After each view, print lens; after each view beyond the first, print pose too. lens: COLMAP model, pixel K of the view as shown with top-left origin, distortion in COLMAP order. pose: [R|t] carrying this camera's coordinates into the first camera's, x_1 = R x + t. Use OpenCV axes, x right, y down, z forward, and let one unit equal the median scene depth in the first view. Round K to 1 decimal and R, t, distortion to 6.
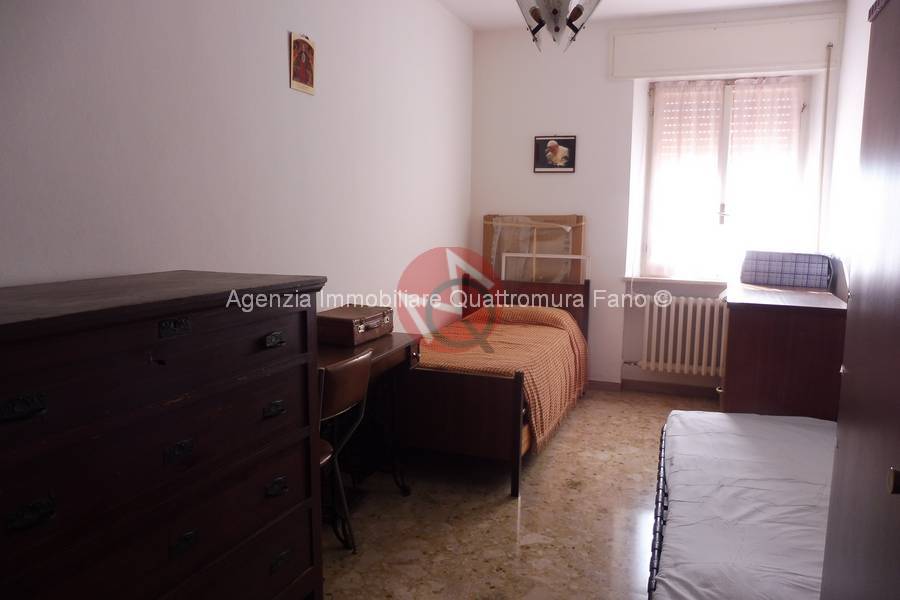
lens RADIAL K [[671.1, 0, 445.5], [0, 671.1, 301.2], [0, 0, 1]] dist [-0.039444, 0.007732]
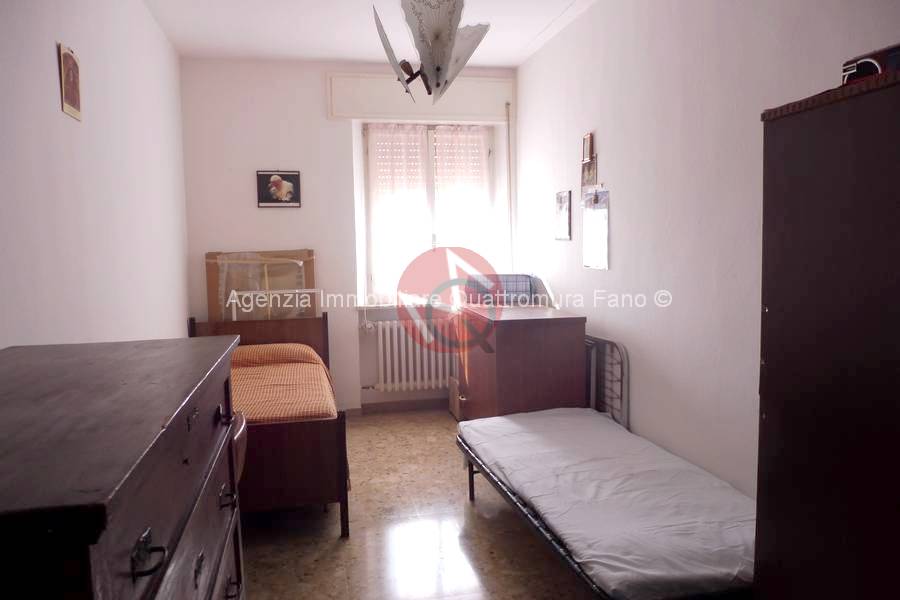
lens RADIAL K [[671.1, 0, 445.5], [0, 671.1, 301.2], [0, 0, 1]] dist [-0.039444, 0.007732]
pose [[0.826364, -0.079515, 0.557494, -0.211326], [0.101131, 0.994841, -0.008013, -0.022915], [-0.553980, 0.063001, 0.830142, 0.055145]]
